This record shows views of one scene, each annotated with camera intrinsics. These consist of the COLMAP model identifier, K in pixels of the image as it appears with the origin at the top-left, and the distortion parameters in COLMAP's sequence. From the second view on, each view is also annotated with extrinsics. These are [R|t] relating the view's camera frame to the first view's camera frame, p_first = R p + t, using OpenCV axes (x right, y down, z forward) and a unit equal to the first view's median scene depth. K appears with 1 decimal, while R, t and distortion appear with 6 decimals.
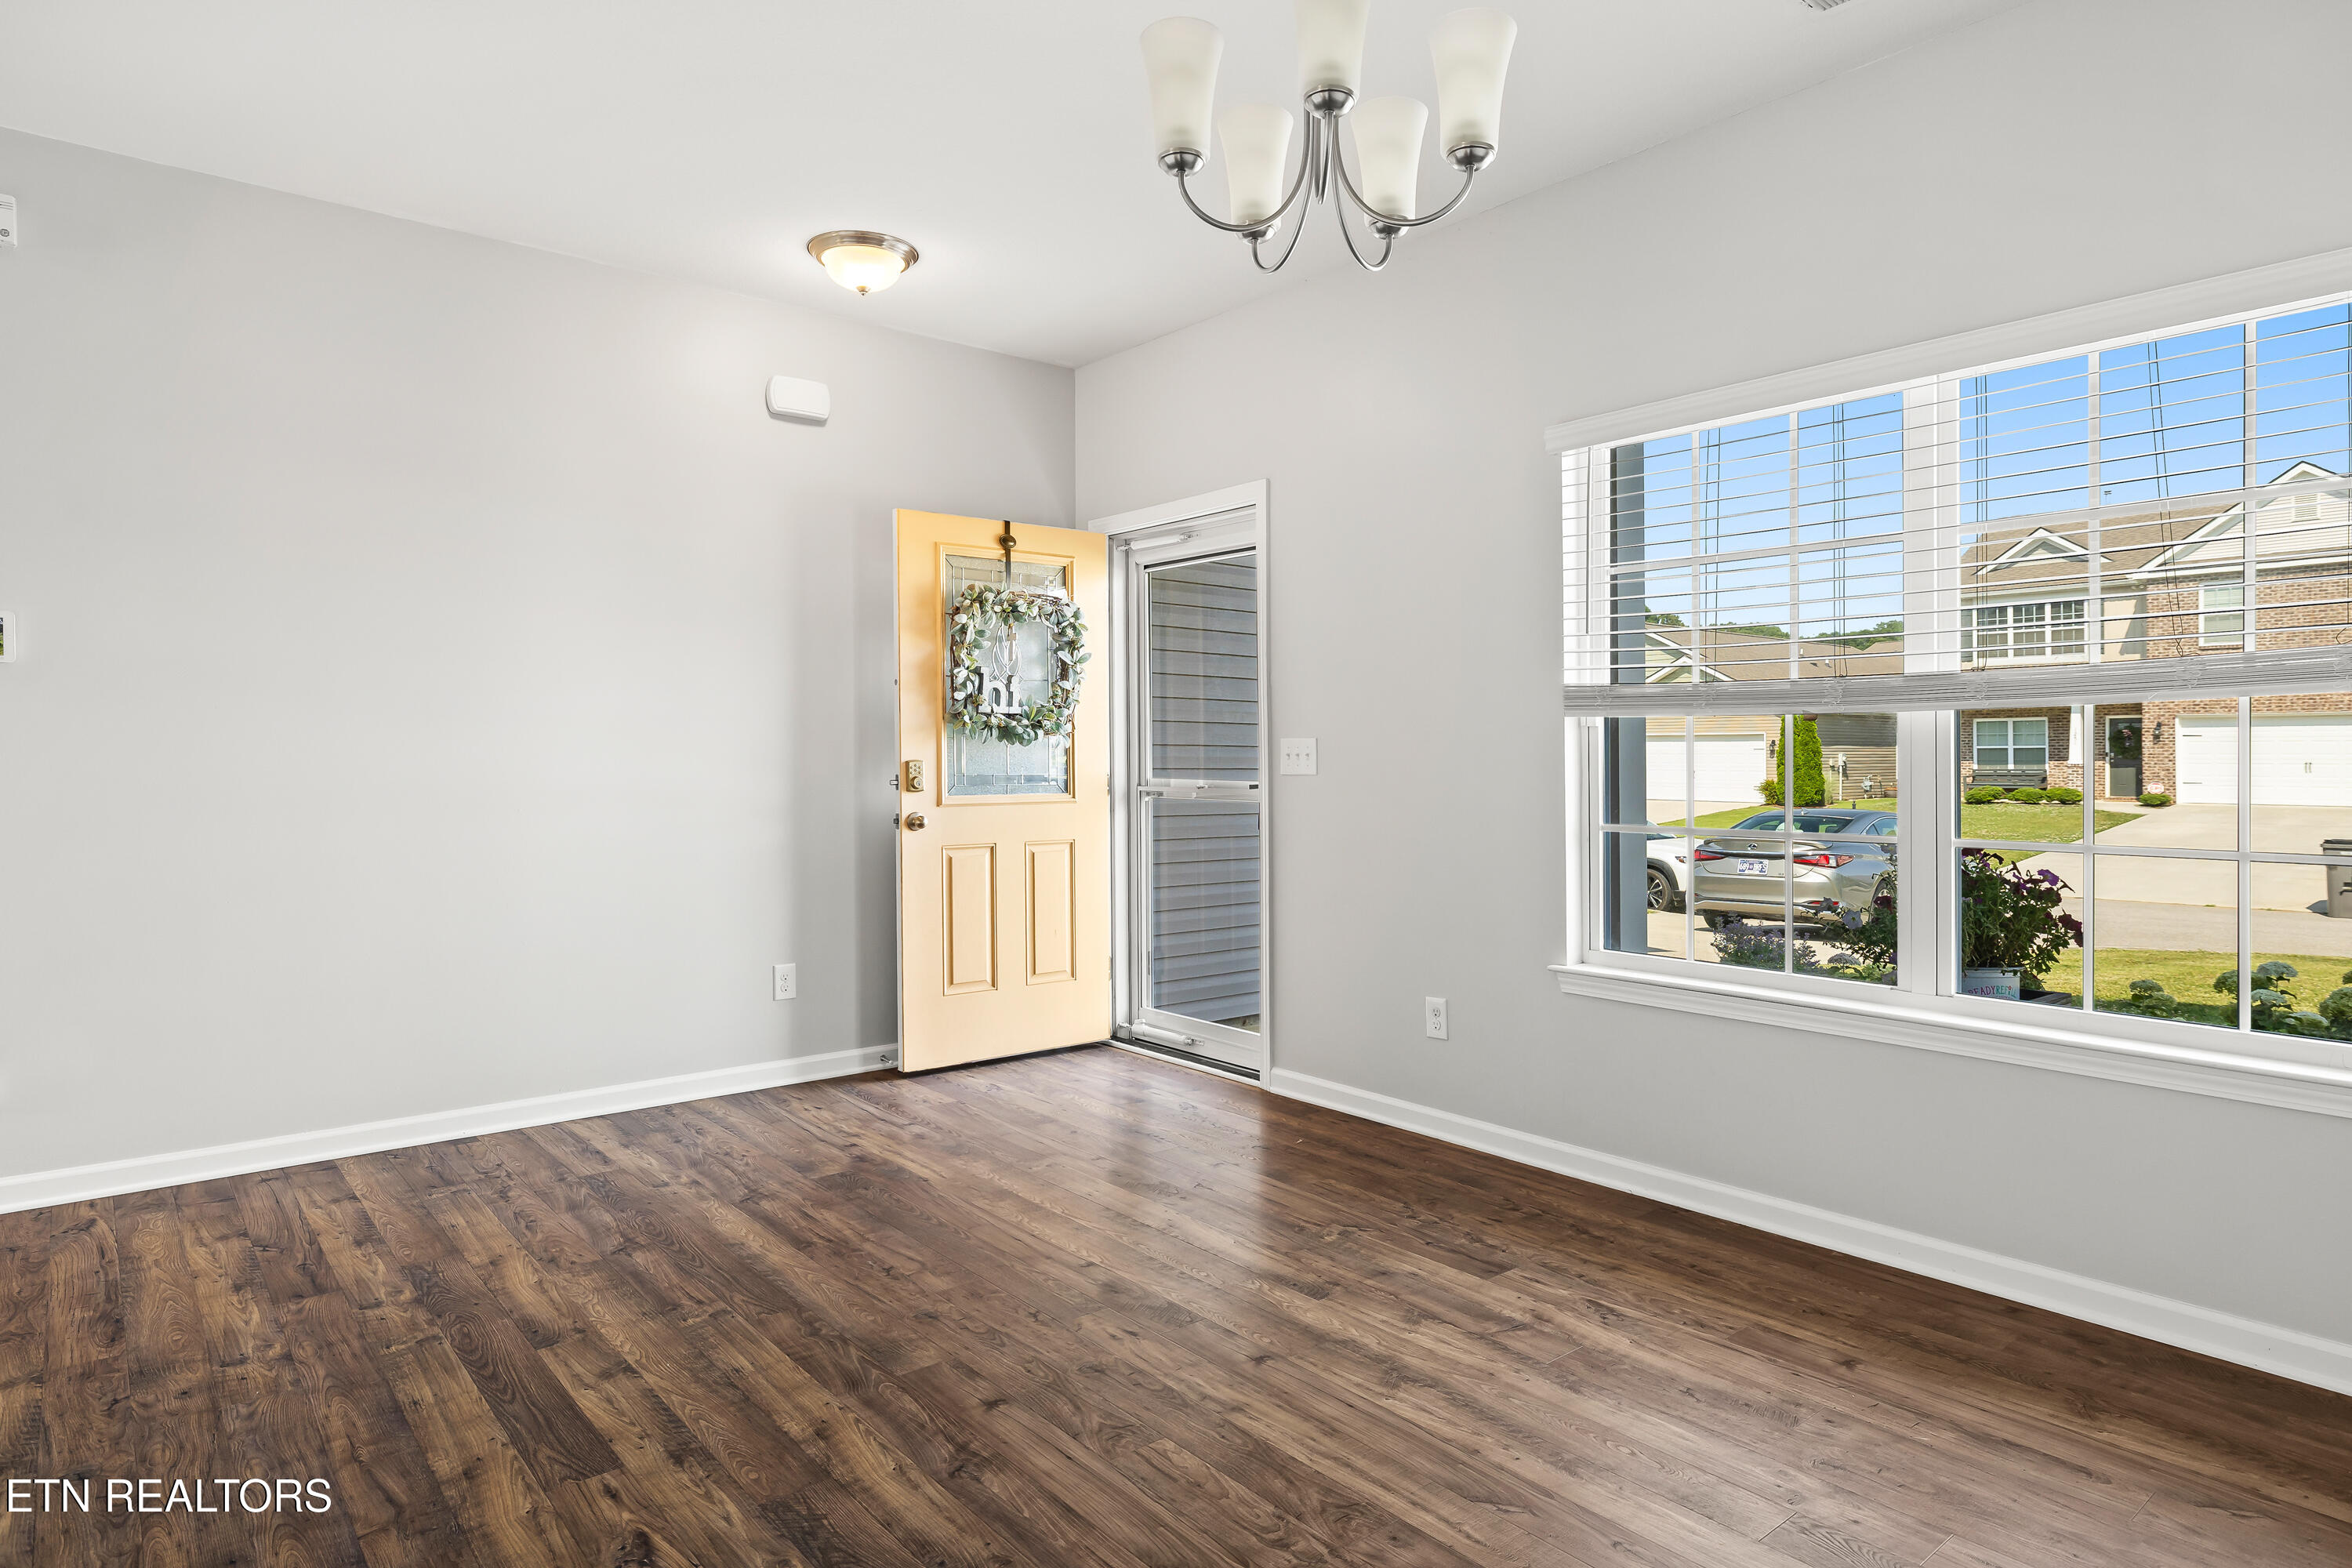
lens RADIAL K [[1313.3, 0, 1175.9], [0, 1313.3, 765.8], [0, 0, 1]] dist [-0.000251, -0.001989]
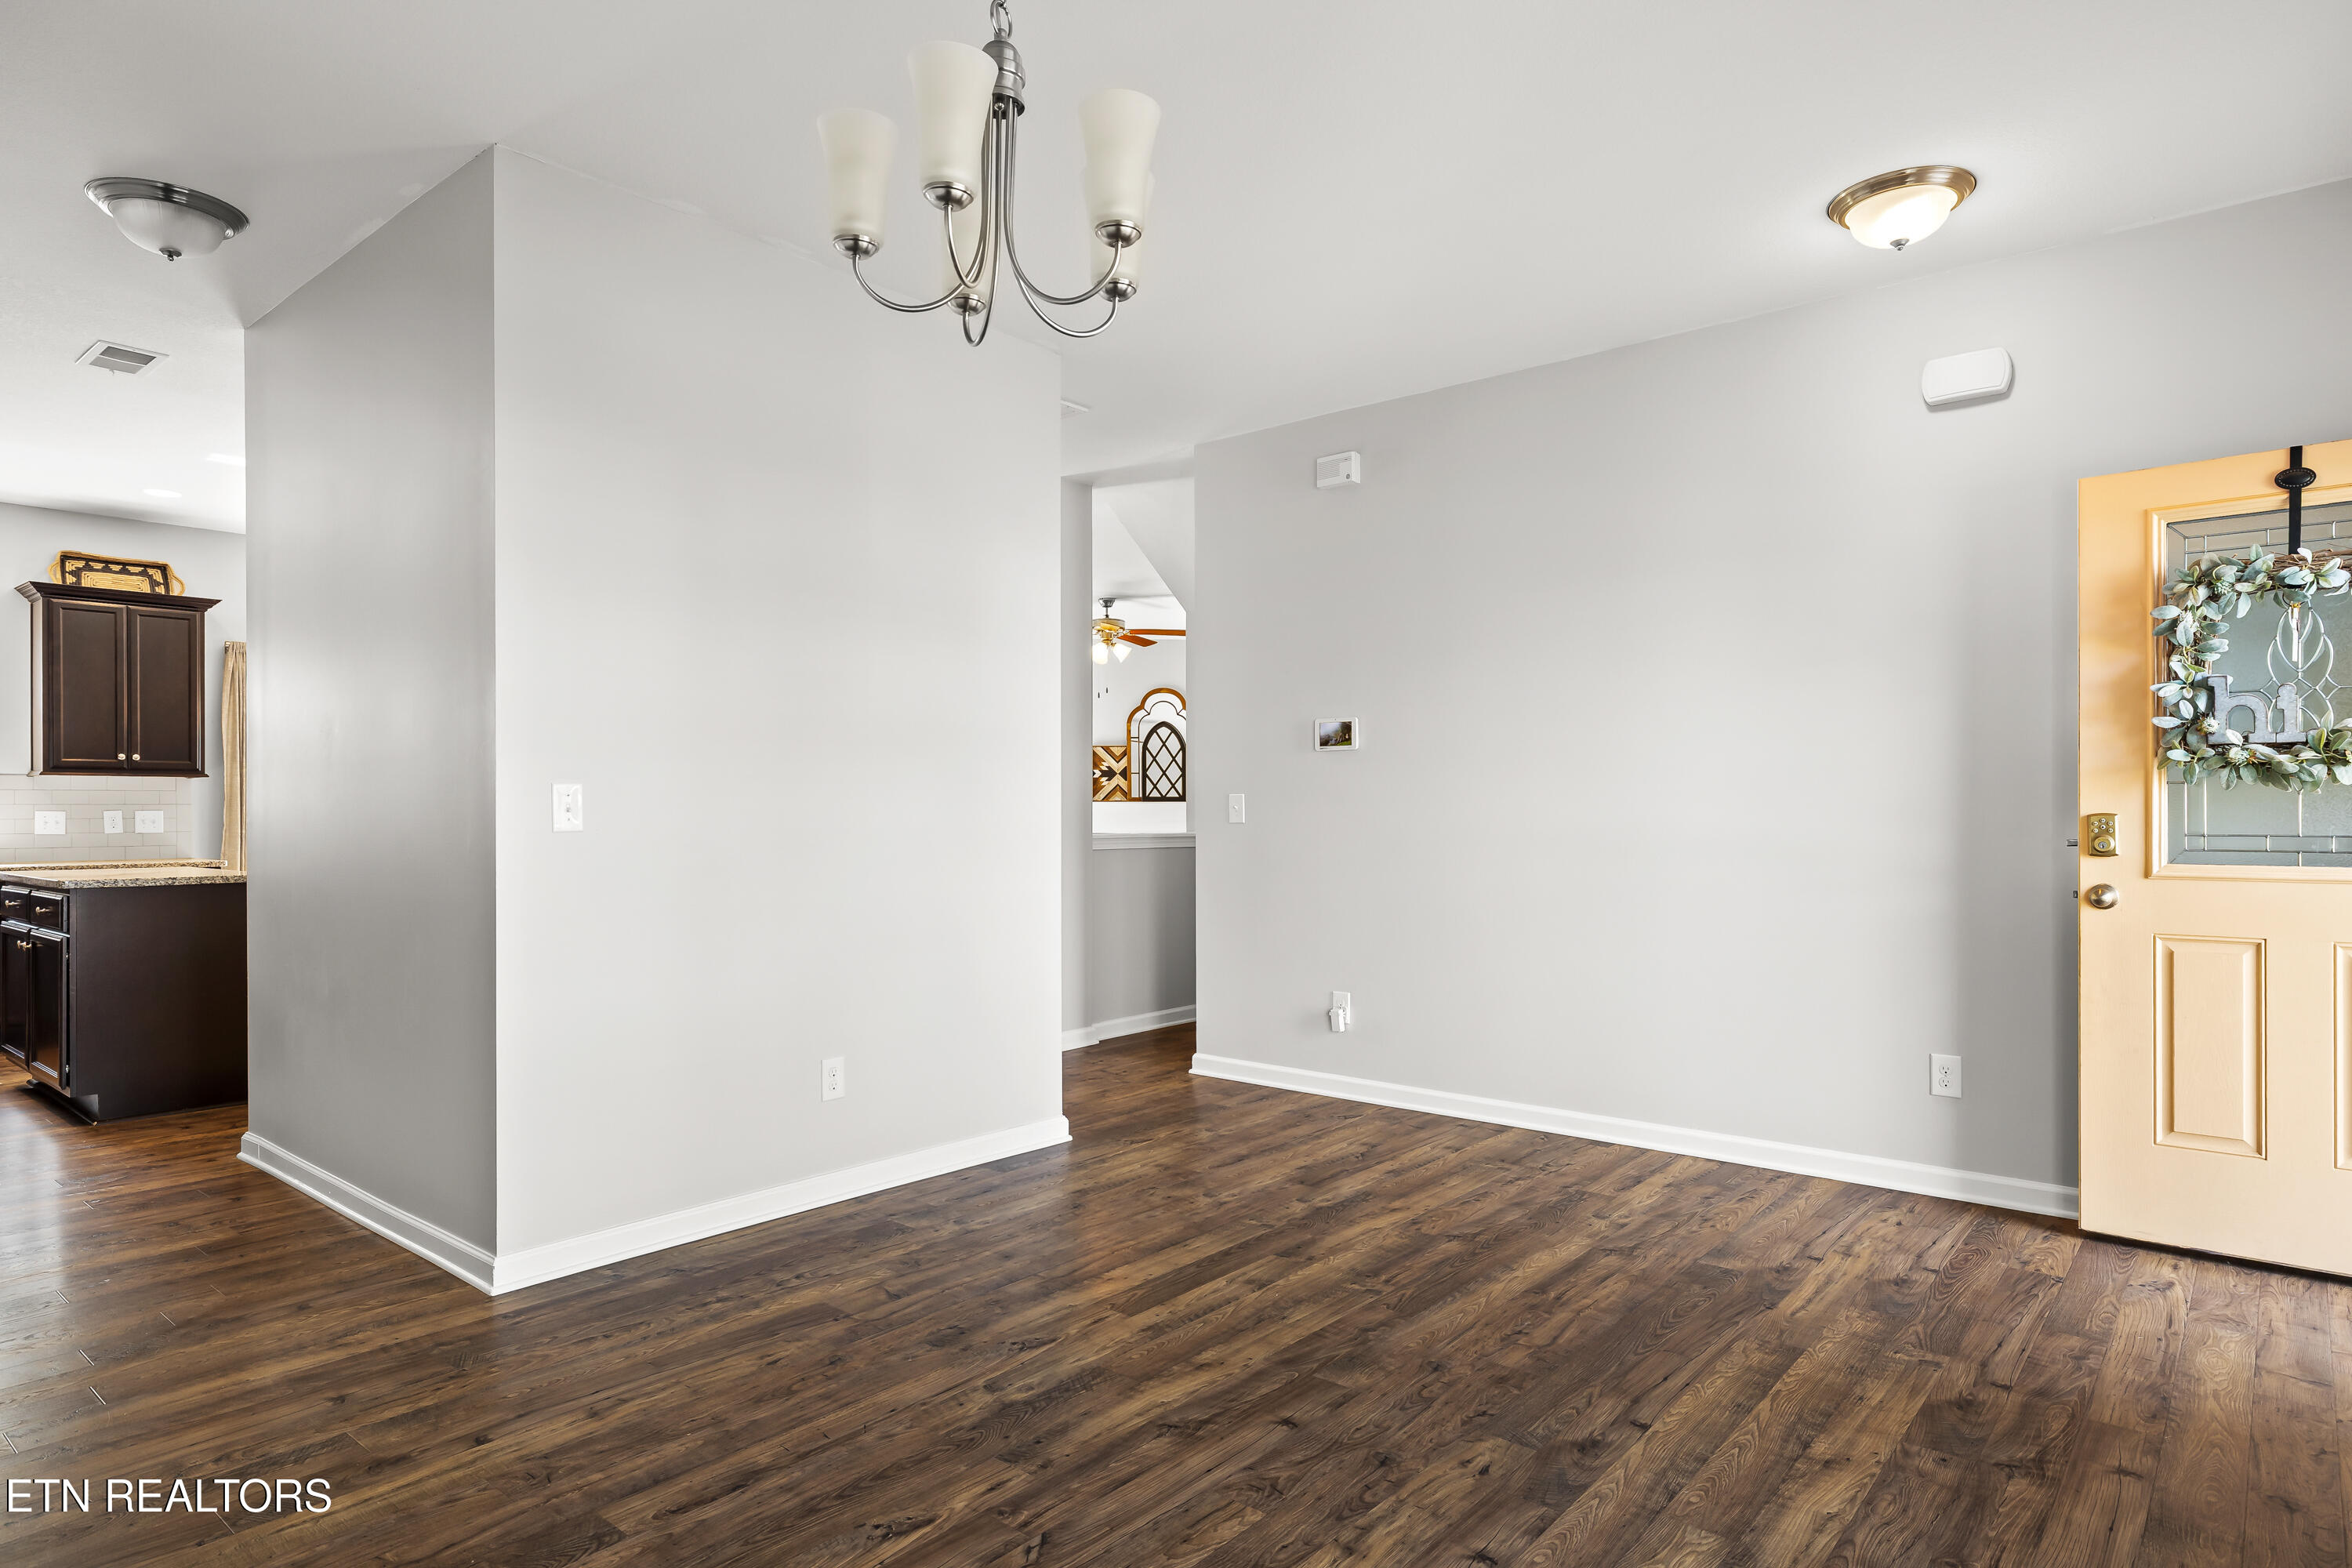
lens RADIAL K [[1313.3, 0, 1180.7], [0, 1313.3, 832.3], [0, 0, 1]] dist [-0.000251, -0.001989]
pose [[0.184928, 0.015615, -0.982628, 0.688609], [-0.003928, 0.999878, 0.015150, -0.004874], [0.982744, 0.001058, 0.184967, 0.563604]]
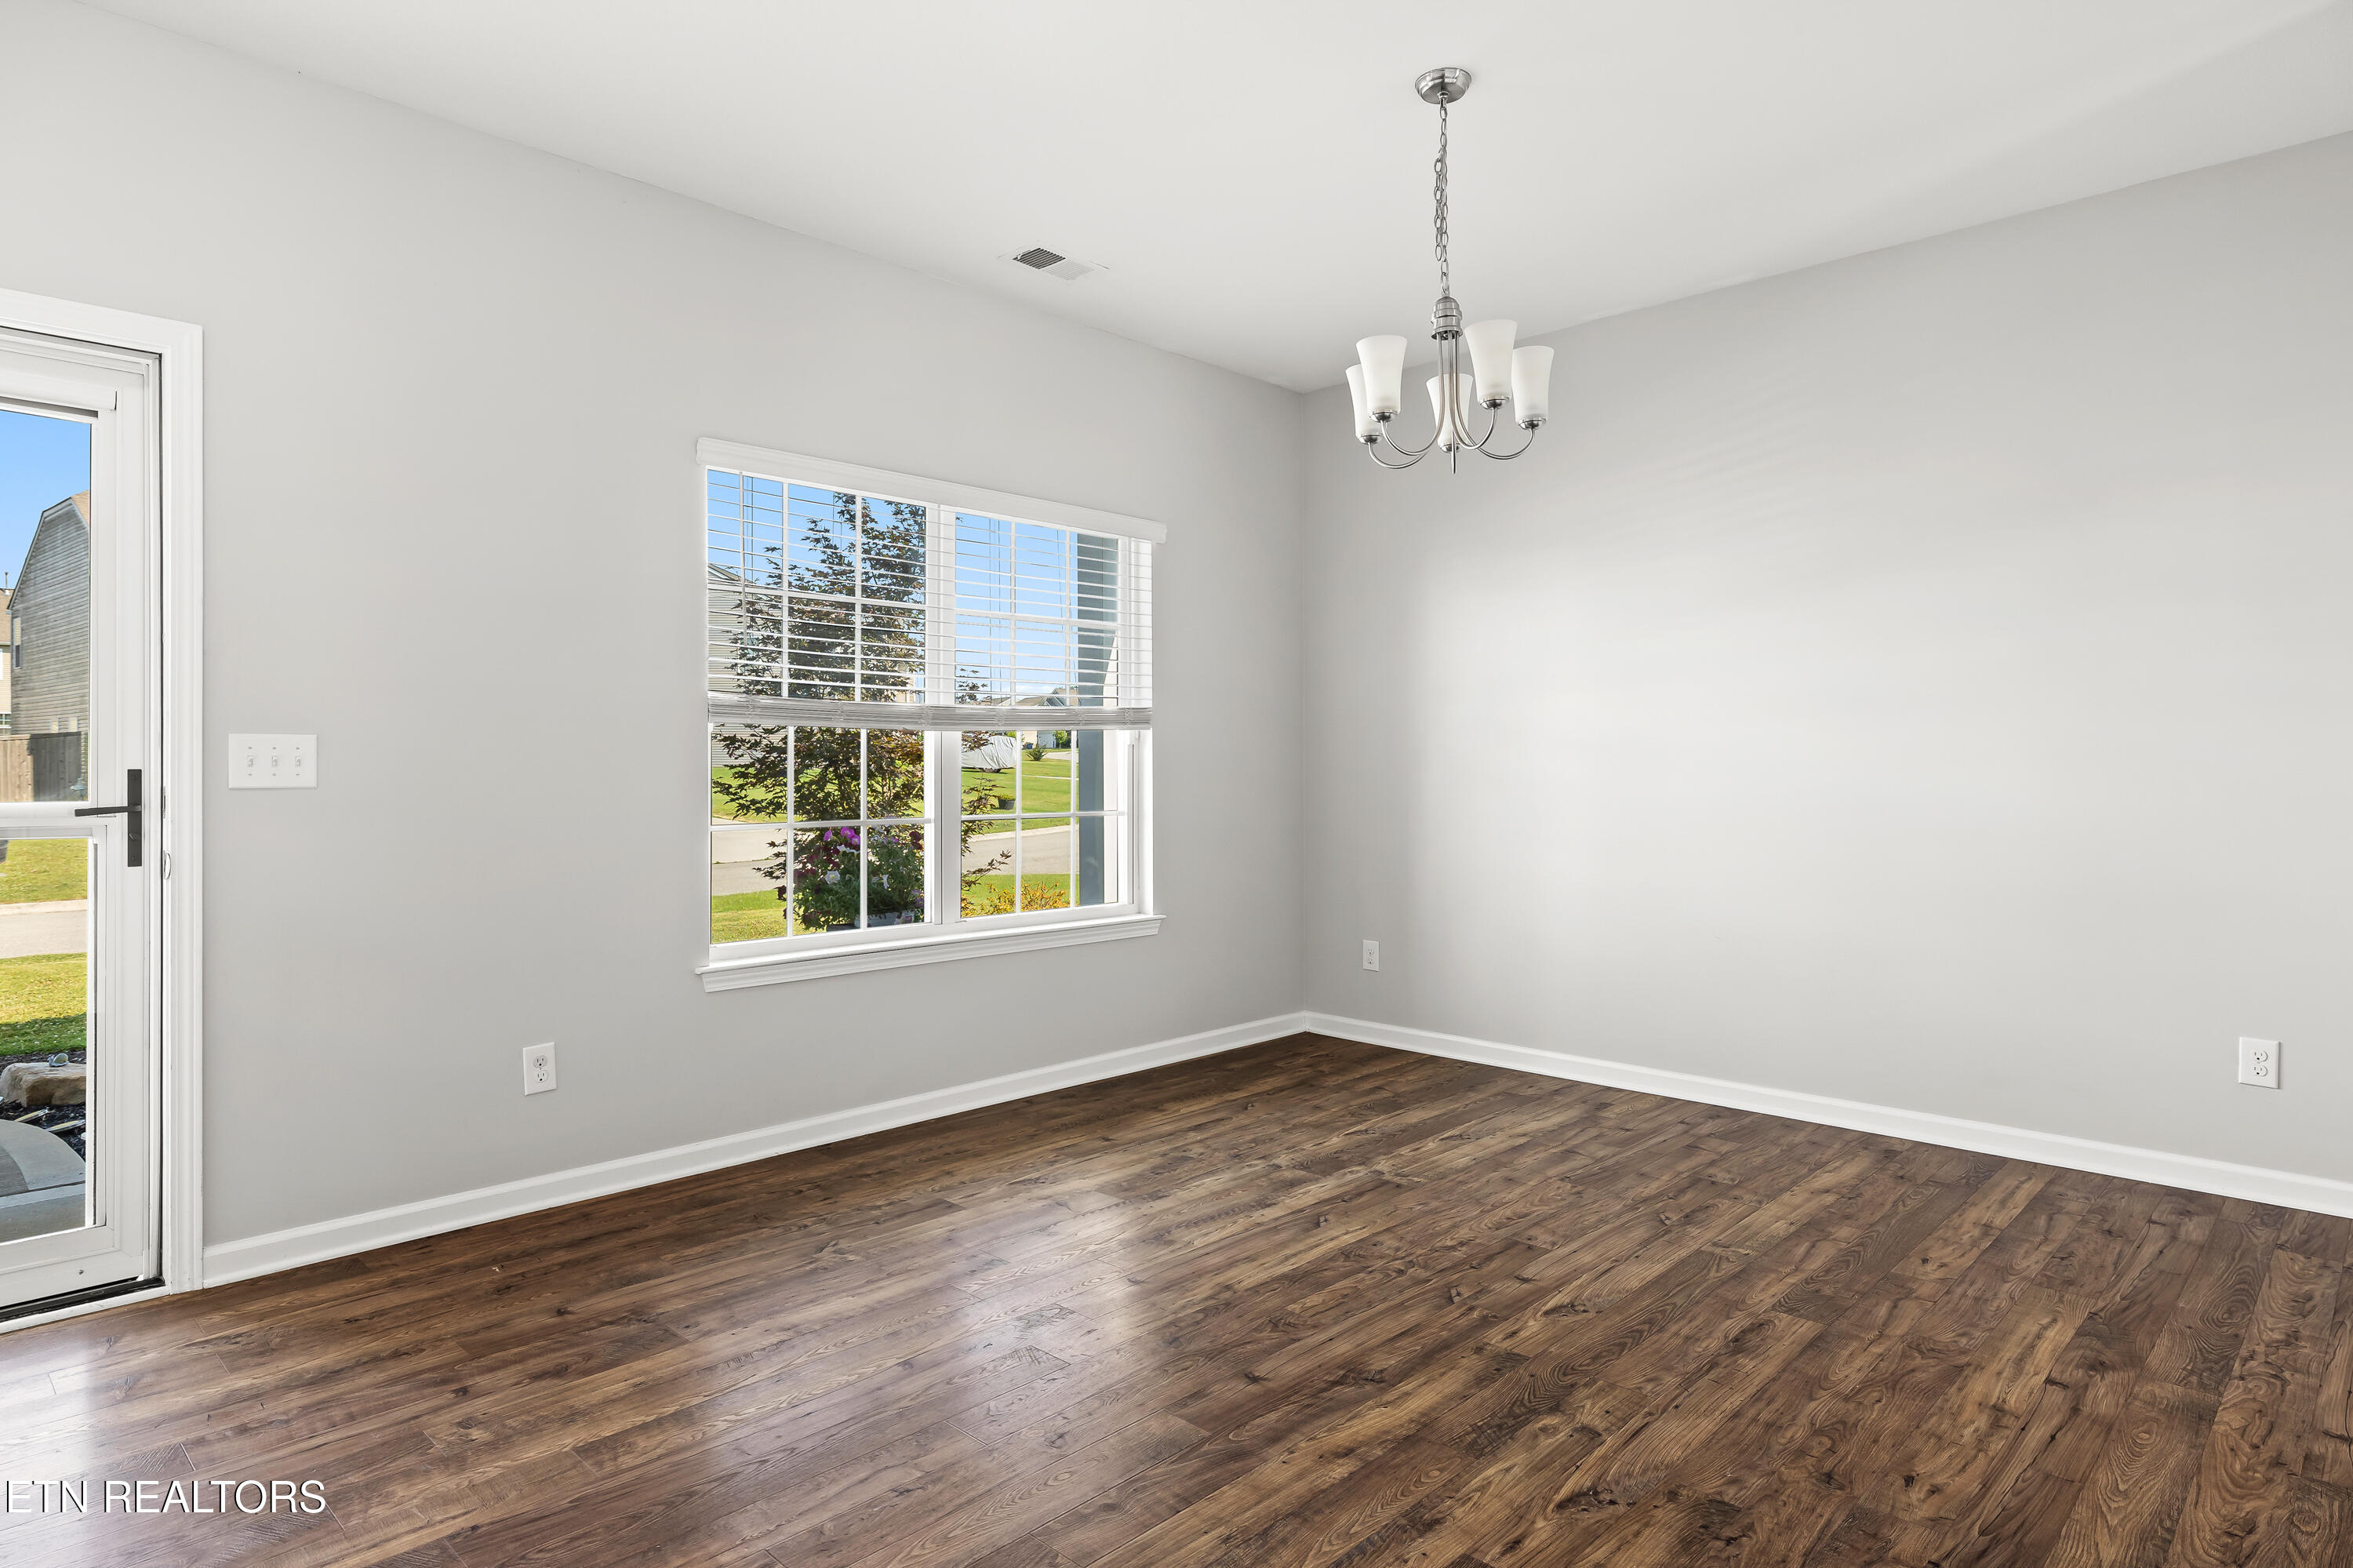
lens RADIAL K [[1313.9, 0, 1140.8], [0, 1313.9, 764.6], [0, 0, 1]] dist [-0.000251, -0.001989]
pose [[-0.088574, -0.002095, 0.996067, -0.924702], [0.004734, 0.999986, 0.002524, -0.007695], [-0.996058, 0.004939, -0.088563, 0.925816]]
